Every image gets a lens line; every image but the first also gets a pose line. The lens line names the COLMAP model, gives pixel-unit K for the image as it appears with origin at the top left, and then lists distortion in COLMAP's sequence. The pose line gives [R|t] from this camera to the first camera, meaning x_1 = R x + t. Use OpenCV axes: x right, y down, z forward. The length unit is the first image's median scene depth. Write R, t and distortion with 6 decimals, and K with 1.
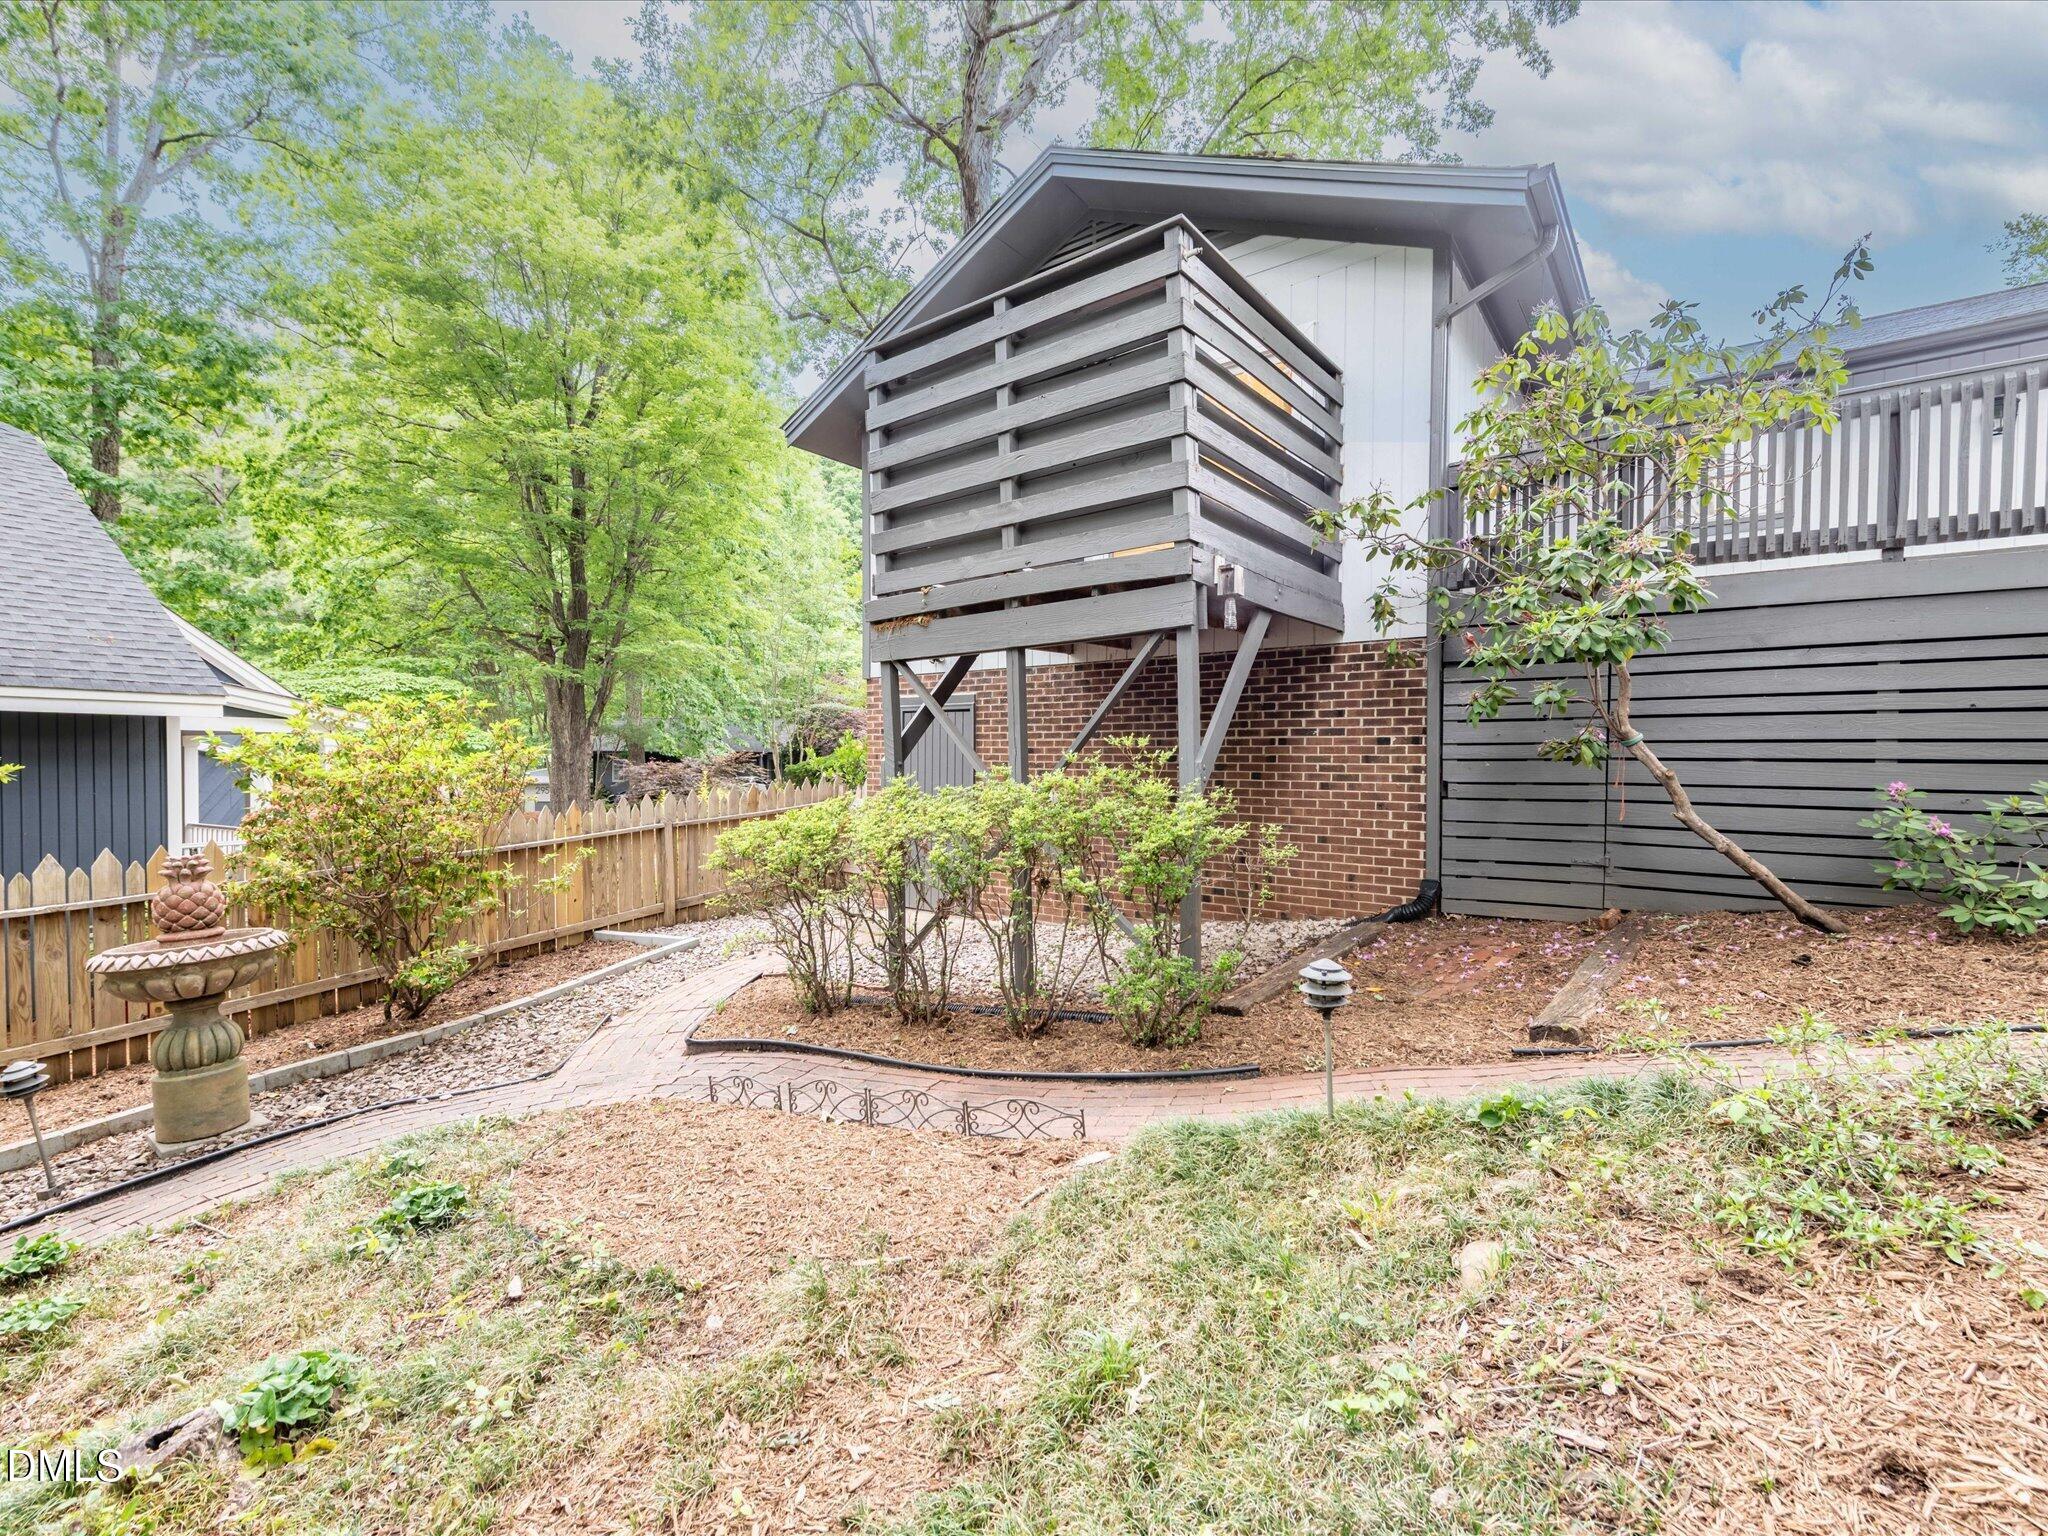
lens RADIAL K [[905.9, 0, 1022.8], [0, 905.9, 767.1], [0, 0, 1]] dist [0.003367, -0.000333]
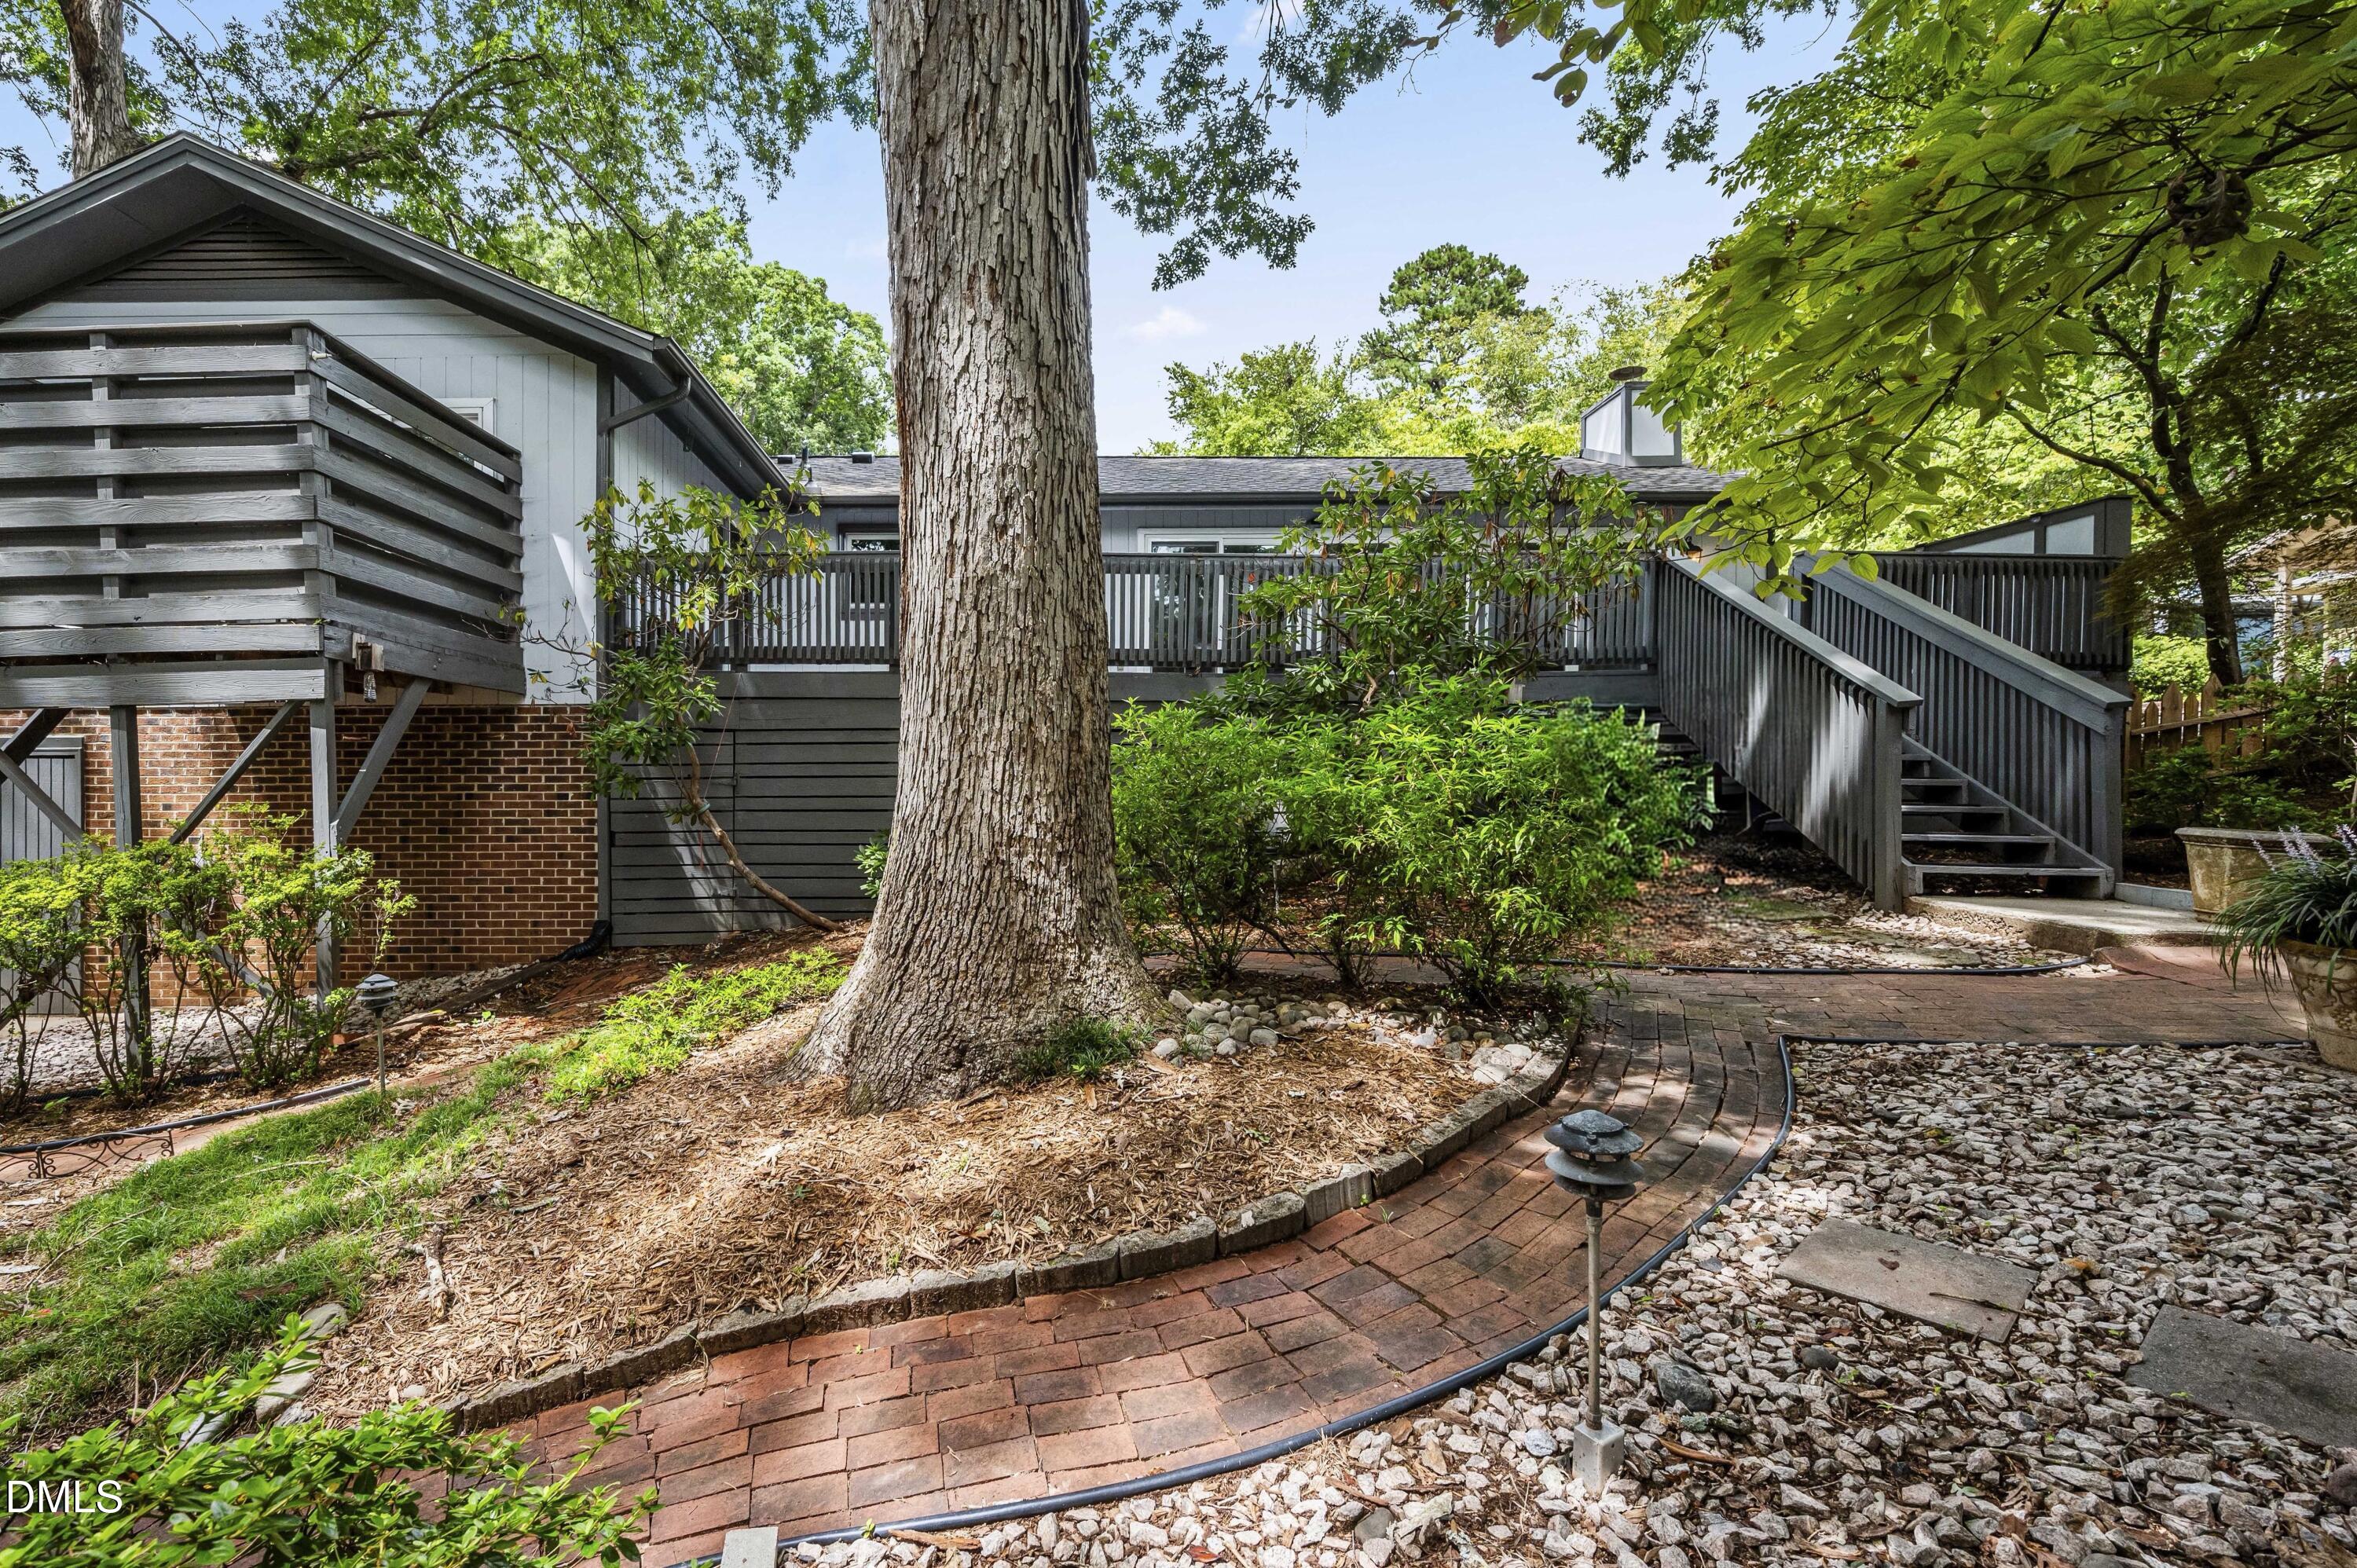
lens RADIAL K [[1239.6, 0, 1177.3], [0, 1239.6, 777.1], [0, 0, 1]] dist [-0.007269, -0.001480]
pose [[0.800078, -0.007357, 0.599851, 0.096542], [0.016211, 0.999825, -0.009359, -0.026268], [-0.599677, 0.017212, 0.800057, -0.647441]]
